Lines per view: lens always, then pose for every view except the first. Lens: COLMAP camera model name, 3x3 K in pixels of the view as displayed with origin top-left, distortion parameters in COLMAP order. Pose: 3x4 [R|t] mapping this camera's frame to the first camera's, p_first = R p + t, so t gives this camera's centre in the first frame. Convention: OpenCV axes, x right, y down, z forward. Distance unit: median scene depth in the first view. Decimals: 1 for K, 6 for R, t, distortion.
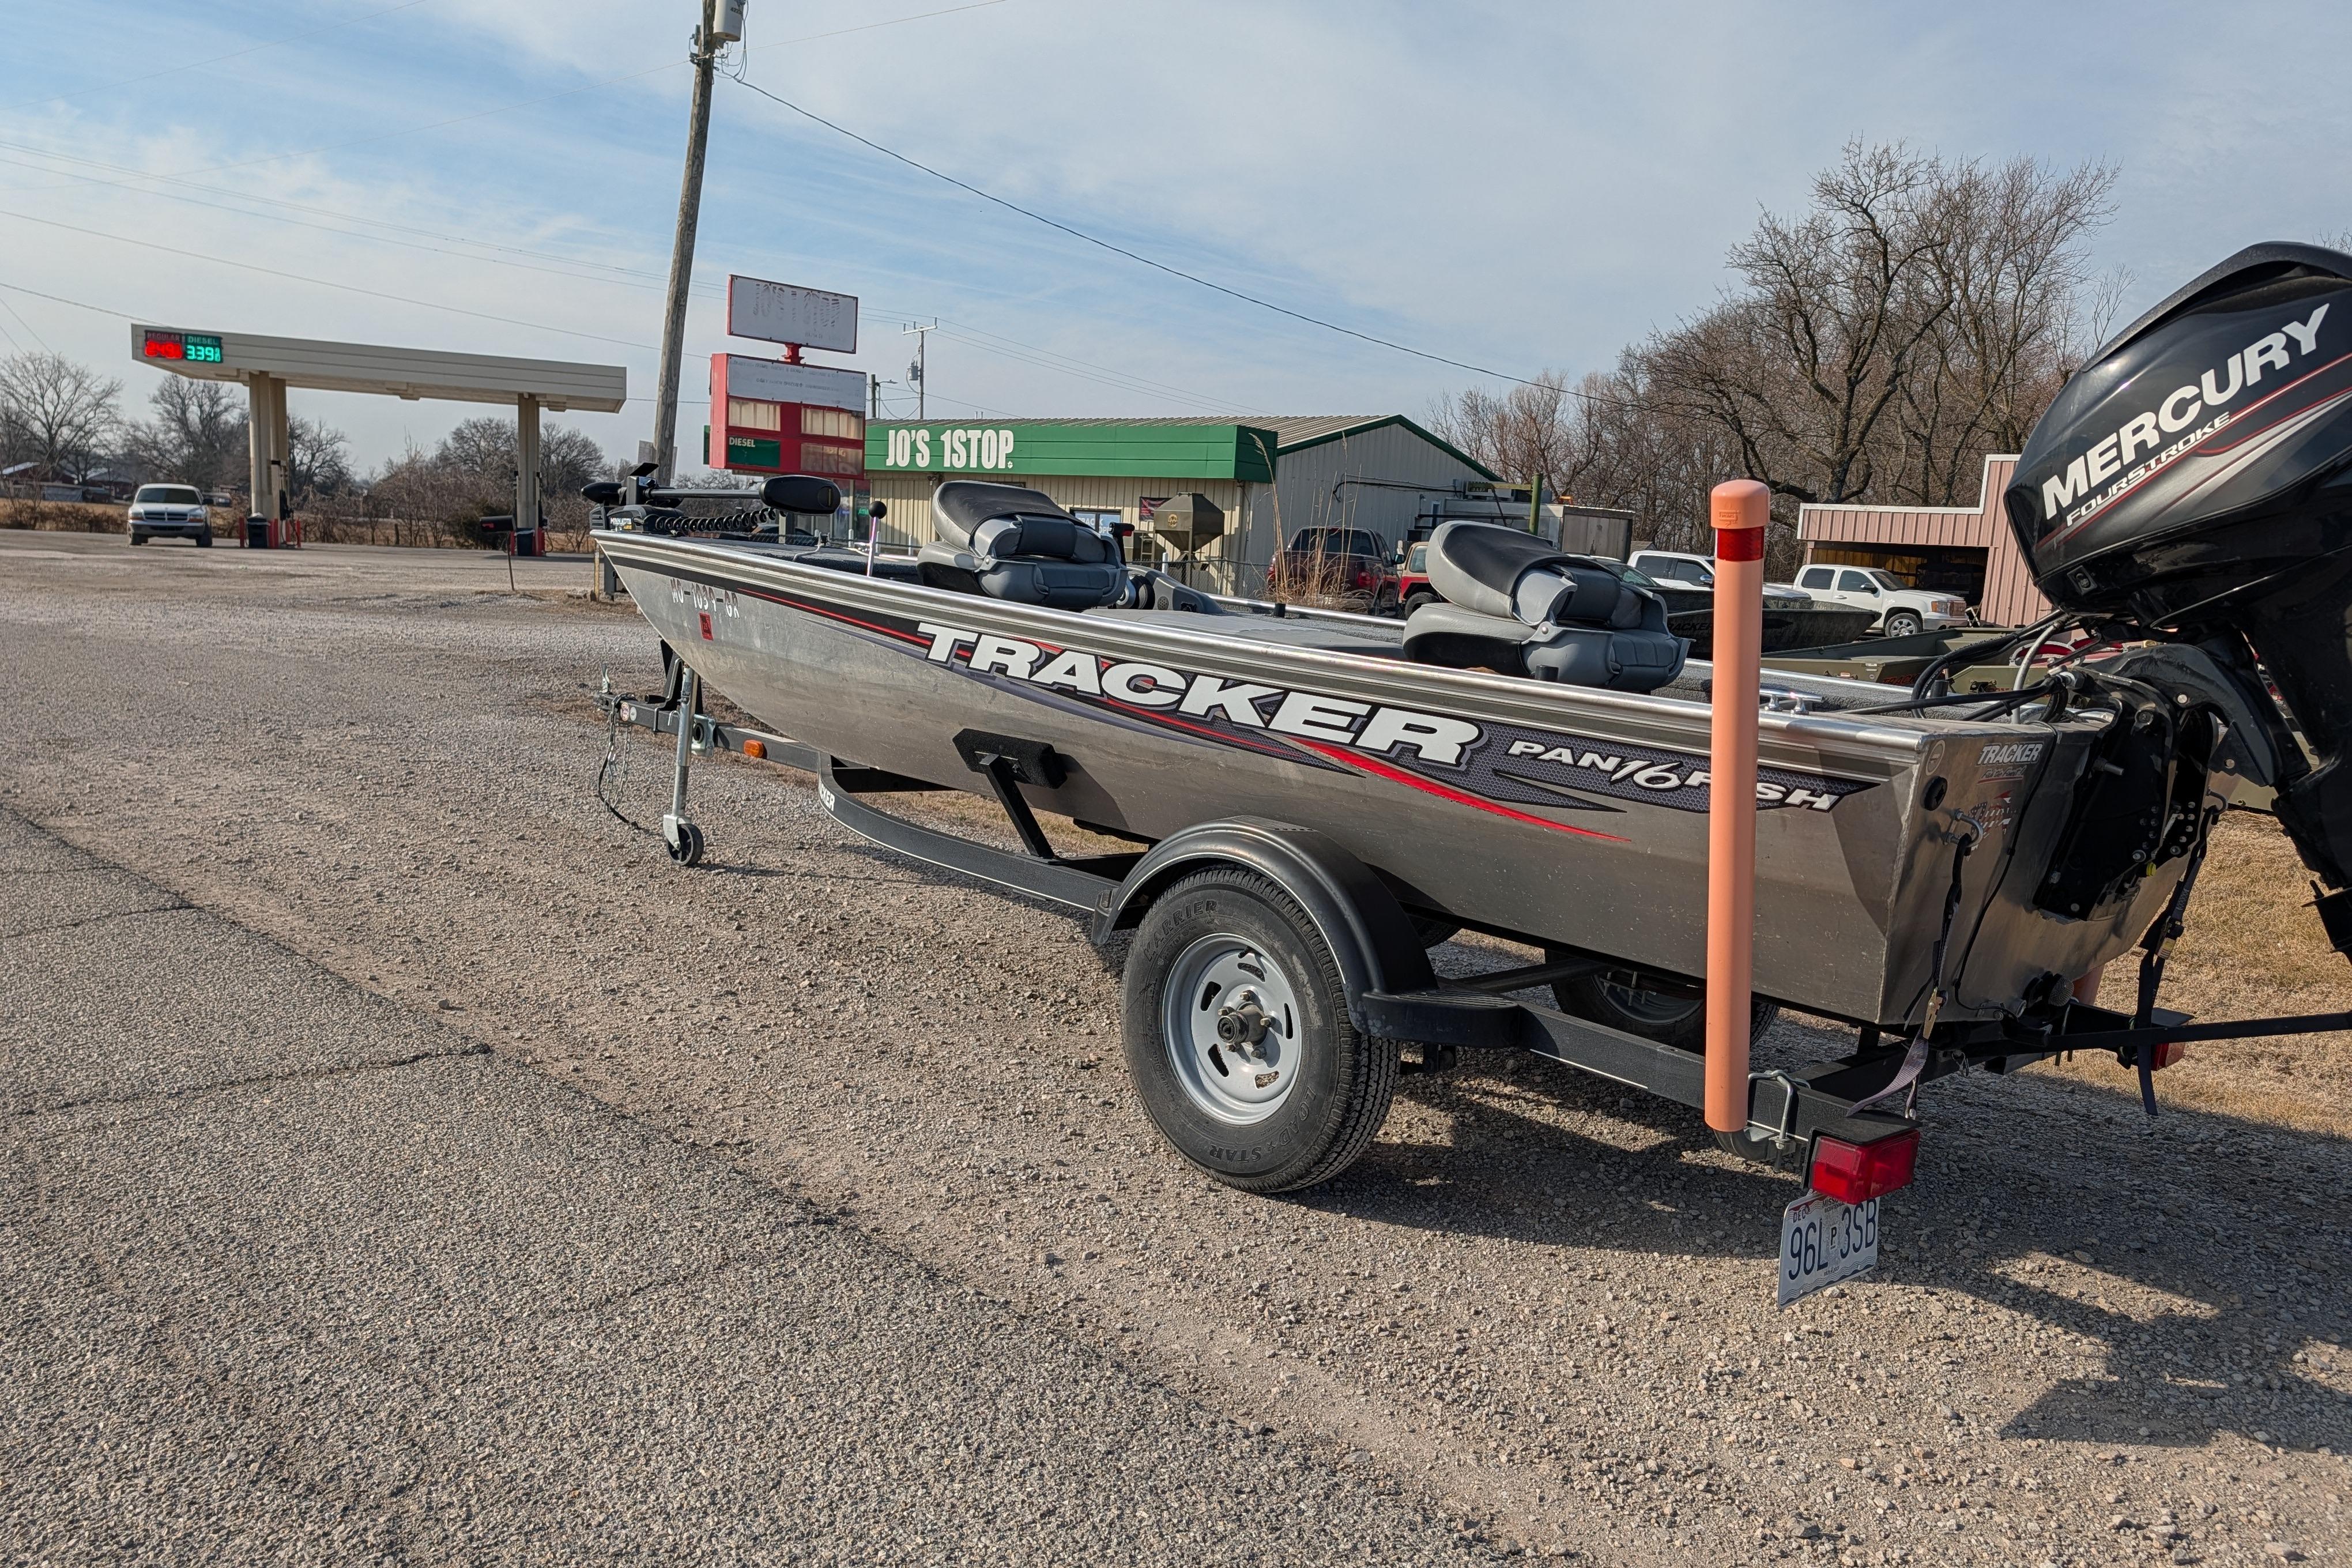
lens RADIAL K [[1698.2, 0, 1166.1], [0, 1698.2, 788.1], [0, 0, 1]] dist [0.008379, 0.007240]
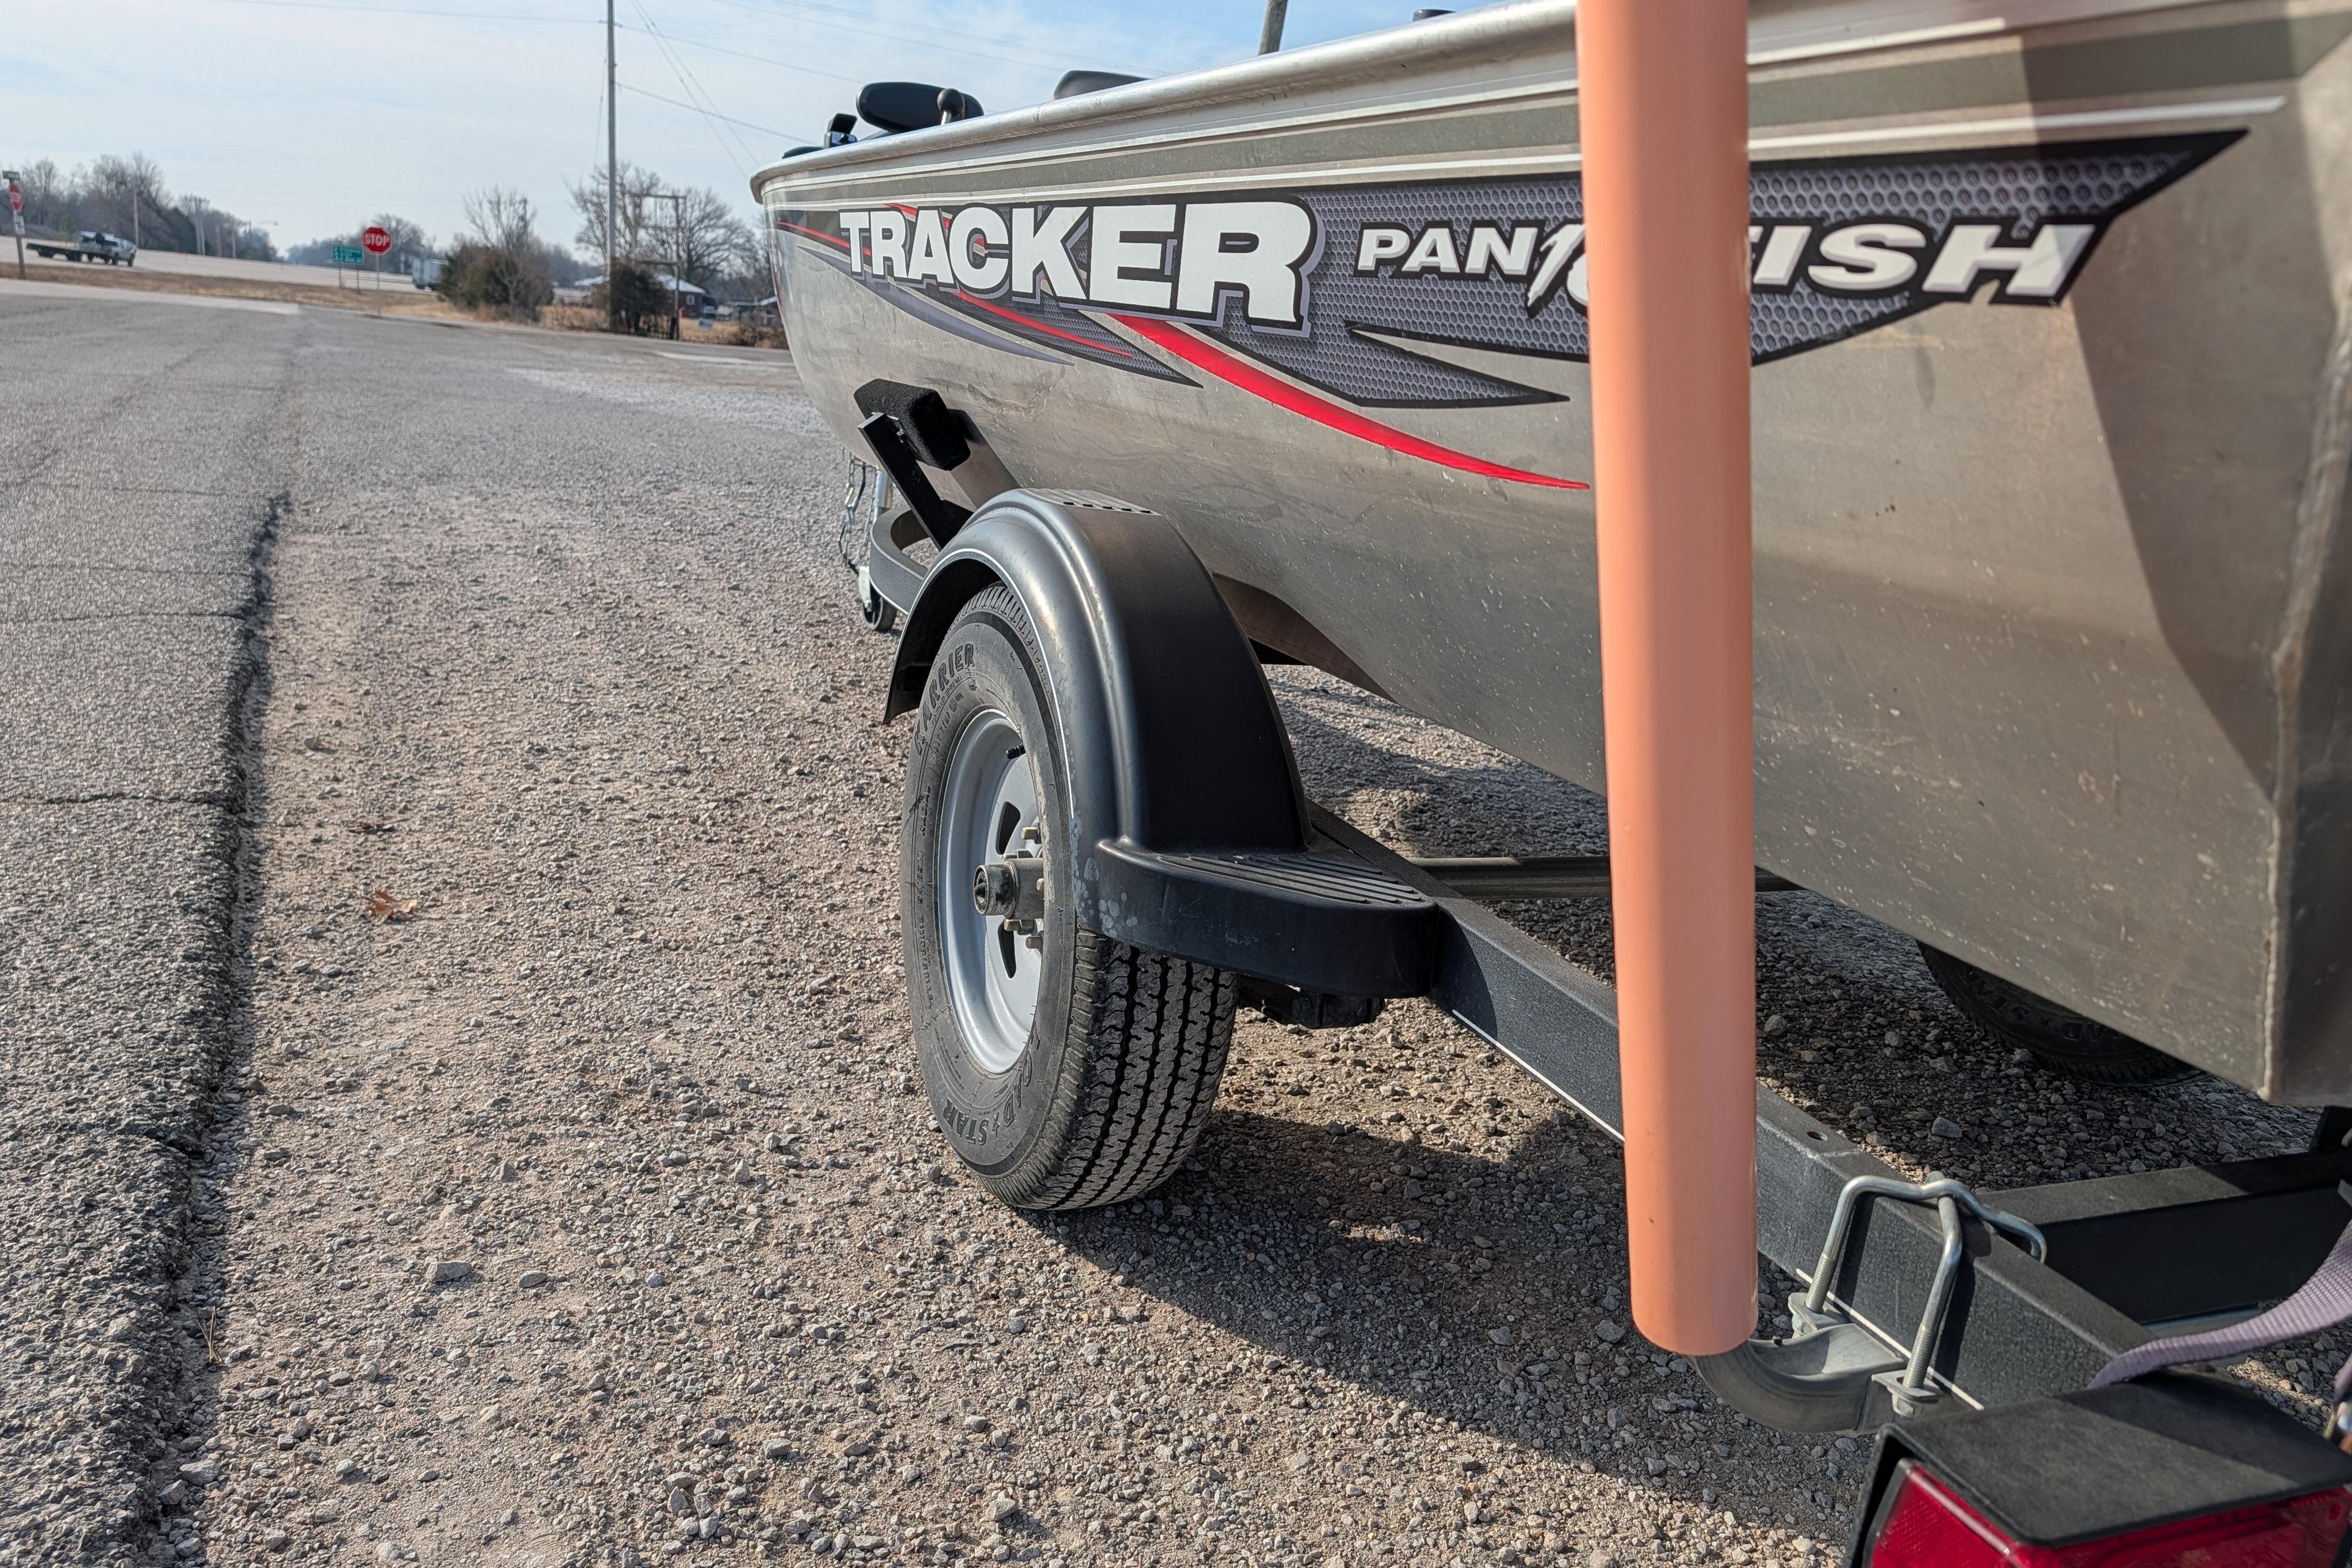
lens RADIAL K [[1750.6, 0, 1178.2], [0, 1750.6, 787.6], [0, 0, 1]] dist [0.004856, 0.004241]
pose [[0.941191, 0.102770, -0.321865, 0.280661], [-0.074124, 0.992217, 0.100059, 0.056138], [0.329643, -0.070317, 0.941483, 0.547306]]
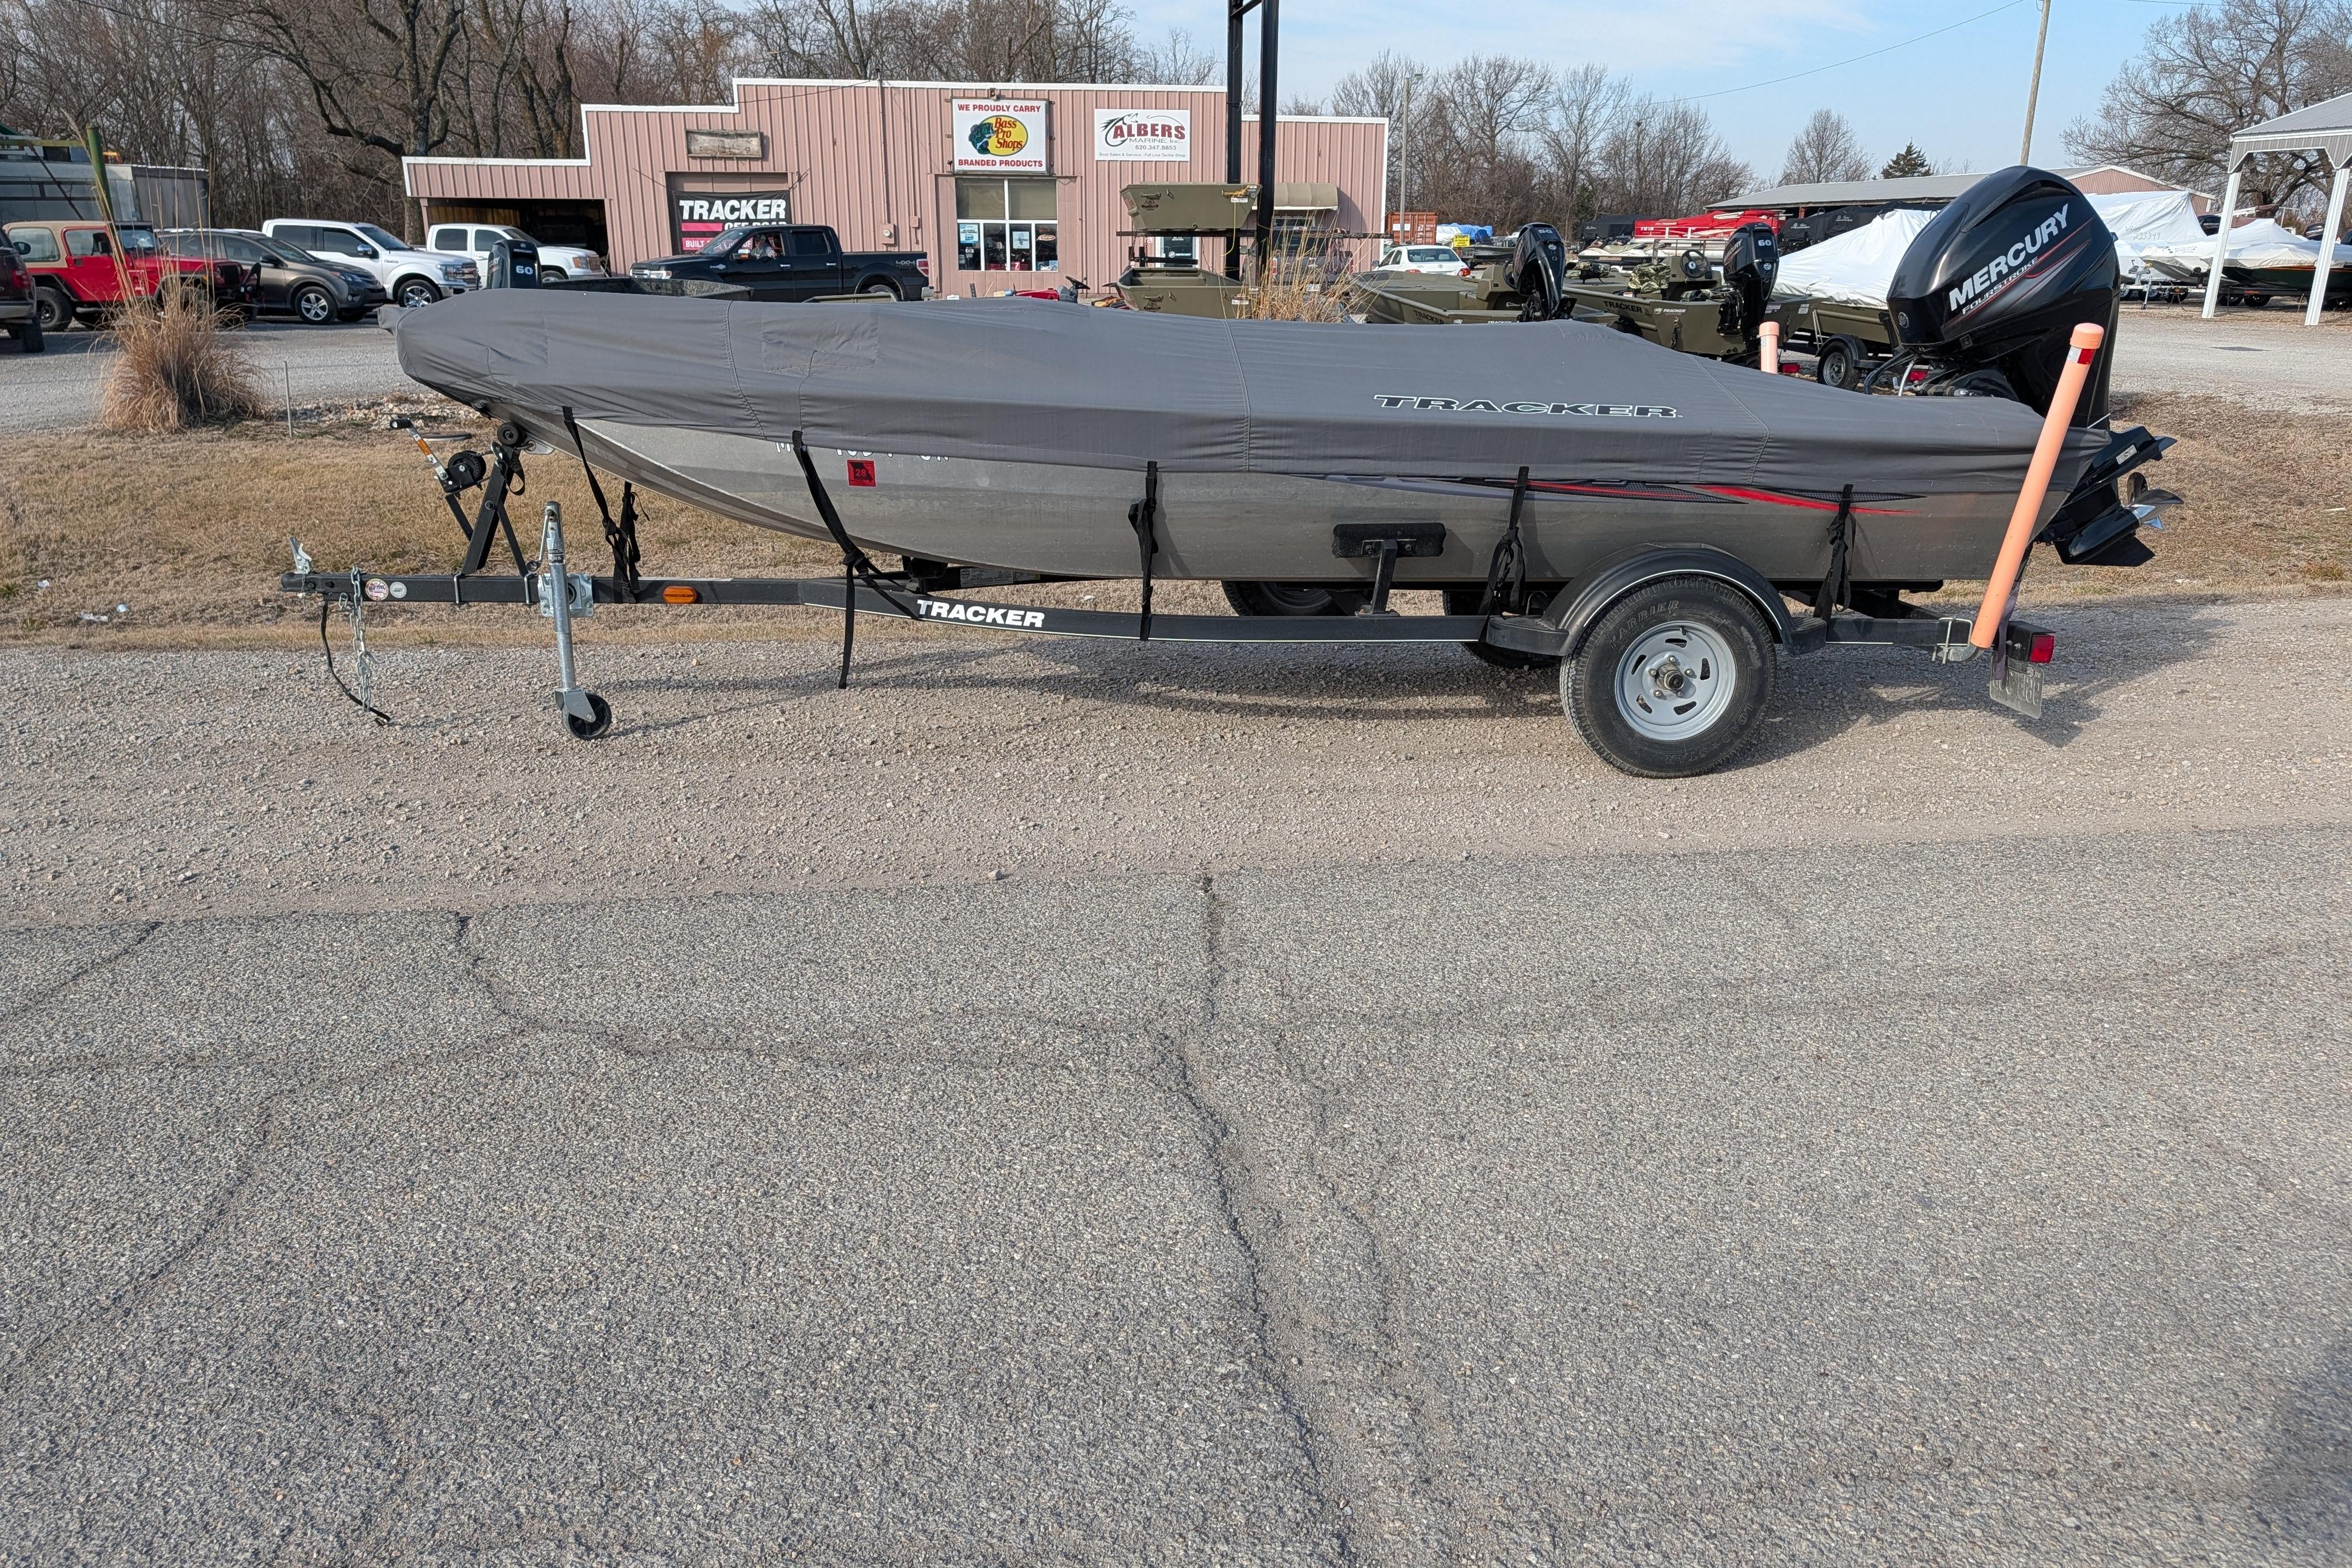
lens RADIAL K [[1676.0, 0, 1238.9], [0, 1676.0, 819.6], [0, 0, 1]] dist [0.013260, -0.005294]
pose [[0.633686, -0.296131, 0.714667, -1.416777], [0.130715, 0.951536, 0.278377, -0.228020], [-0.762467, -0.082986, 0.641684, 0.320524]]
